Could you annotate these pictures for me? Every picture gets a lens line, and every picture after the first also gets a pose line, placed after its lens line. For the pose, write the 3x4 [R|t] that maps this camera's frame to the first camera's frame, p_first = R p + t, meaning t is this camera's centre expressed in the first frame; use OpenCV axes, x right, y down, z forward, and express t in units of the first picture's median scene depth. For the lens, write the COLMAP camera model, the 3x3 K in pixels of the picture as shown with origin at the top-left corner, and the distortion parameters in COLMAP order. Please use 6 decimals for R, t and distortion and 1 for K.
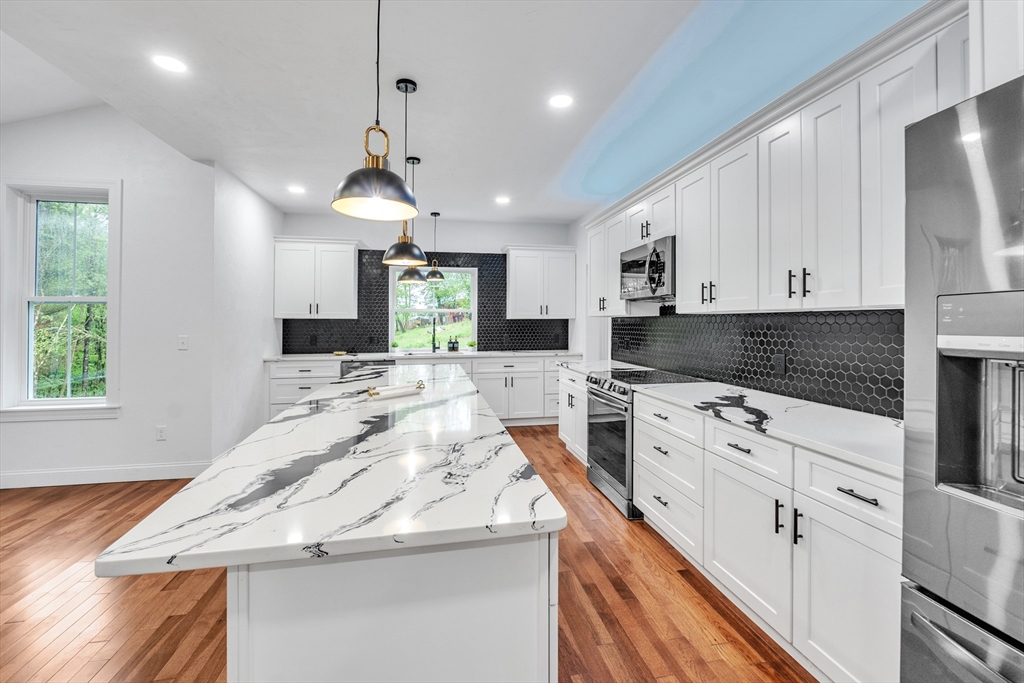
lens RADIAL K [[433.4, 0, 512.2], [0, 433.4, 315.9], [0, 0, 1]] dist [-0.004414, -0.000265]
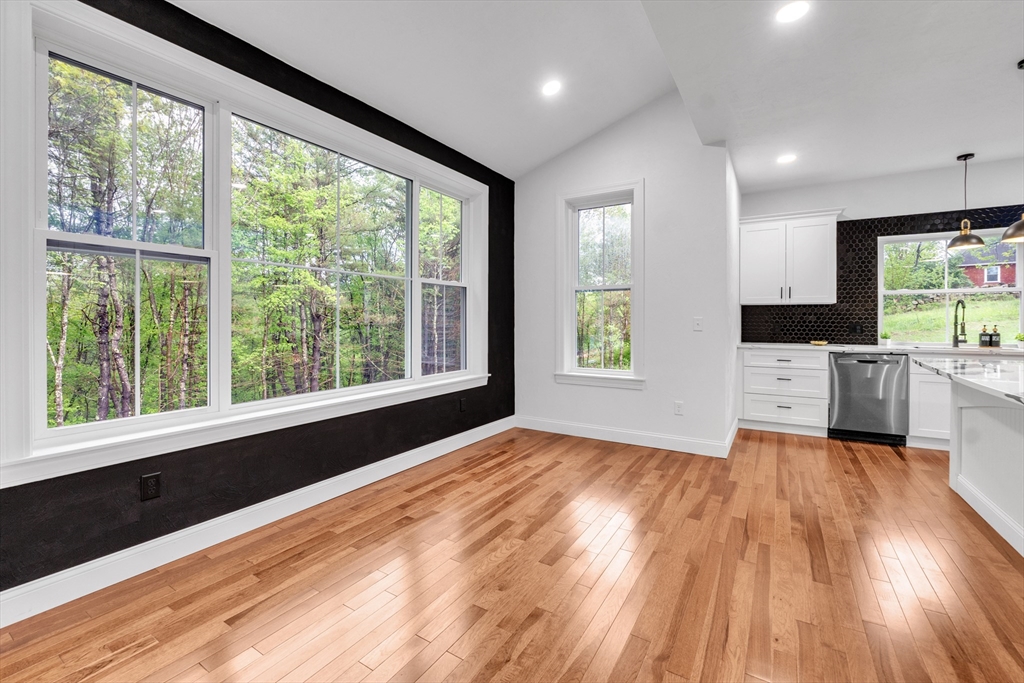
lens RADIAL K [[430.5, 0, 518.1], [0, 430.5, 323.3], [0, 0, 1]] dist [-0.013305, -0.000147]
pose [[0.740857, 0.004384, -0.671649, -0.259639], [0.009416, 0.999813, 0.016912, 0.025776], [0.671597, -0.018854, 0.740677, -0.034145]]
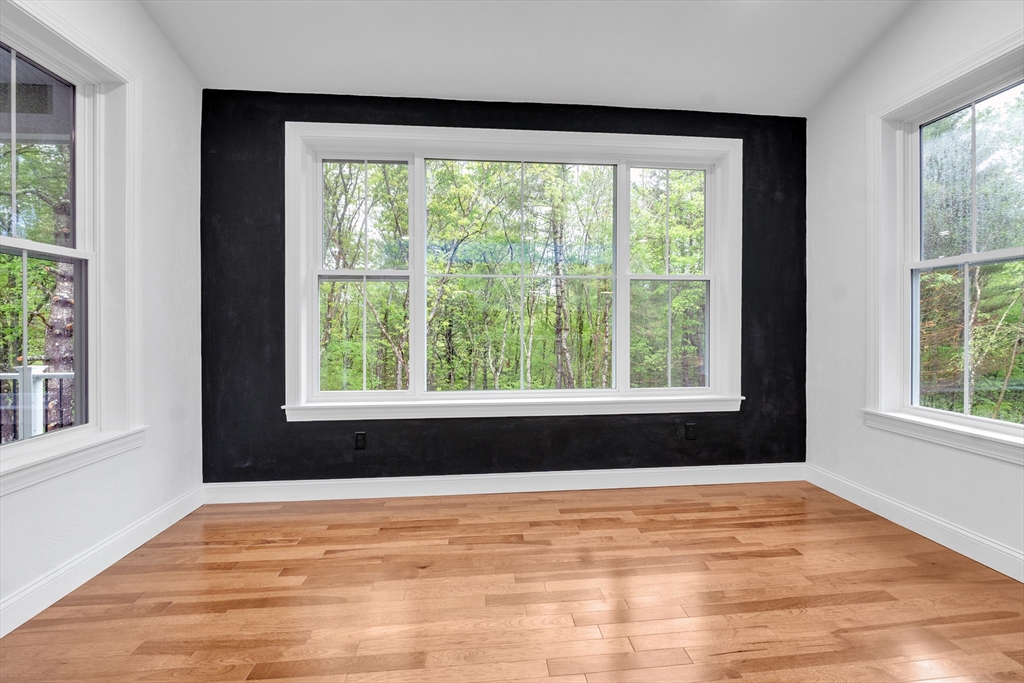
lens RADIAL K [[431.6, 0, 516.7], [0, 431.6, 328.8], [0, 0, 1]] dist [-0.012899, 0.000270]
pose [[-0.092229, 0.009354, -0.995694, -0.229993], [0.018268, 0.999803, 0.007701, 0.031038], [0.995570, -0.017479, -0.092382, 0.266839]]
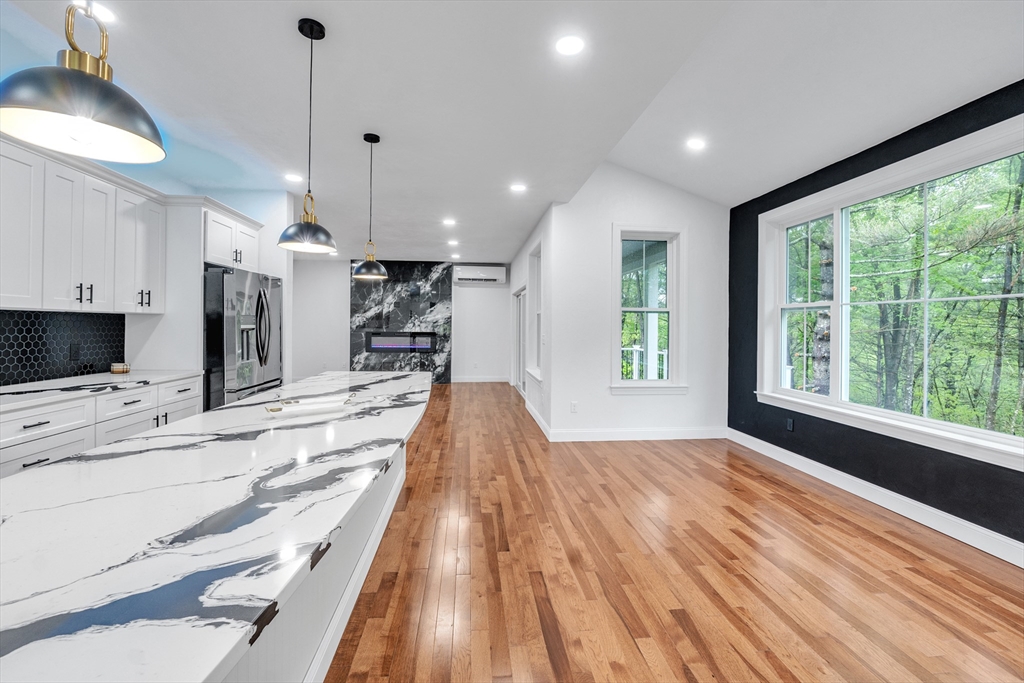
lens RADIAL K [[431.6, 0, 516.7], [0, 431.6, 328.8], [0, 0, 1]] dist [-0.012899, 0.000270]
pose [[-0.996675, -0.011073, 0.080720, -0.321556], [-0.011781, 0.999896, -0.008296, 0.013624], [-0.080620, -0.009219, -0.996702, 0.809434]]
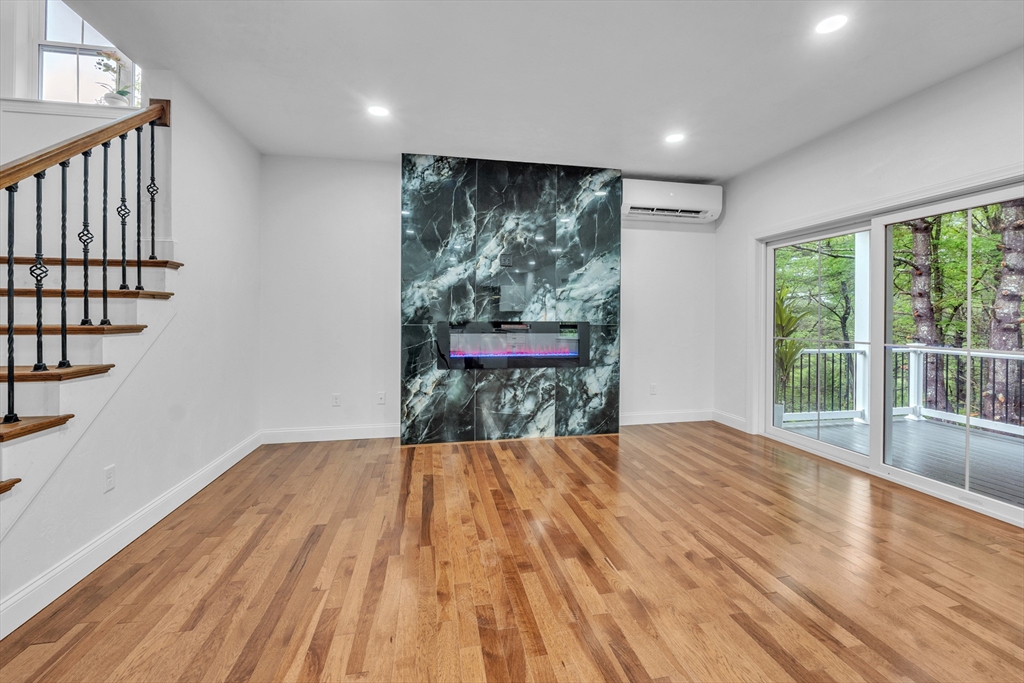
lens RADIAL K [[430.5, 0, 518.1], [0, 430.5, 323.3], [0, 0, 1]] dist [-0.013305, -0.000147]
pose [[-0.999980, -0.002864, -0.005719, 0.277132], [-0.002838, 0.999986, -0.004537, 0.023418], [0.005732, -0.004521, -0.999973, -0.103070]]
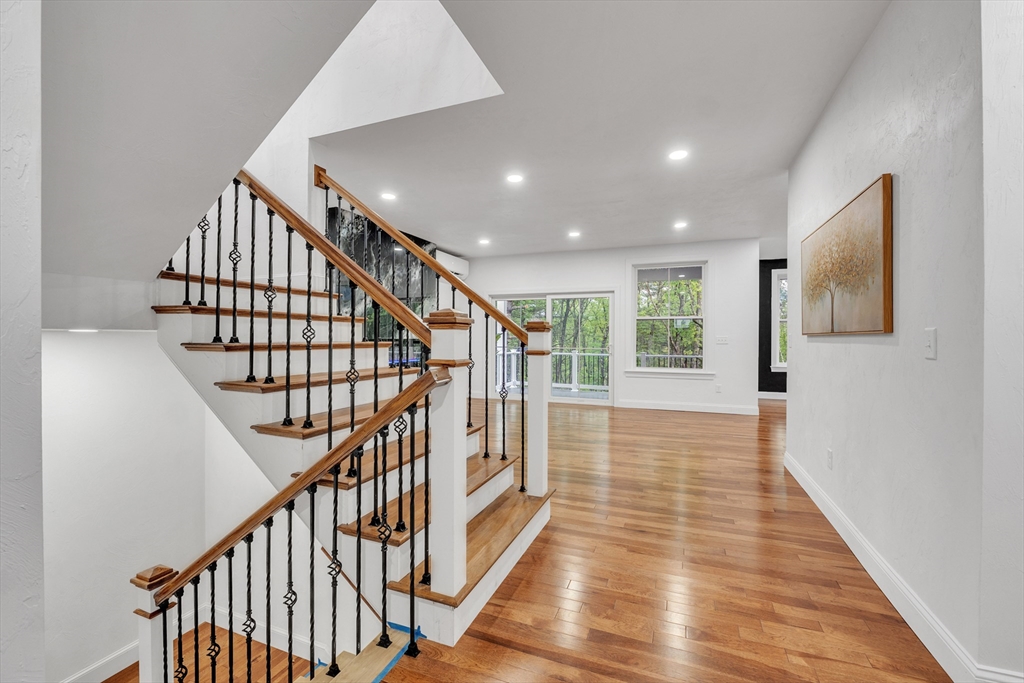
lens RADIAL K [[427.5, 0, 512.0], [0, 427.5, 341.5], [0, 0, 1]] dist [-0.001205, 0.000144]
pose [[-0.535545, 0.002129, -0.844504, 1.038030], [0.005007, 0.999987, -0.000654, 0.025144], [0.844492, -0.004579, -0.535549, -0.025755]]
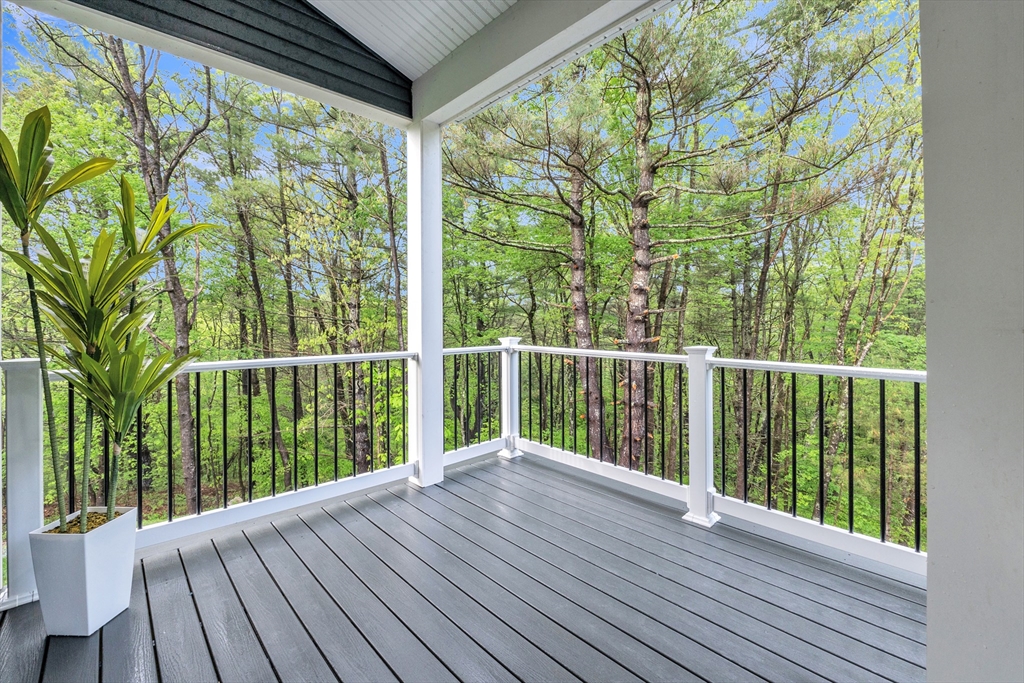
lens RADIAL K [[438.7, 0, 519.0], [0, 438.7, 327.9], [0, 0, 1]] dist [-0.011676, 0.000063]
pose [[-0.839917, 0.018546, -0.542397, -0.335183], [0.017587, 0.999821, 0.006952, 0.045365], [0.542429, -0.003700, -0.840093, -0.546515]]
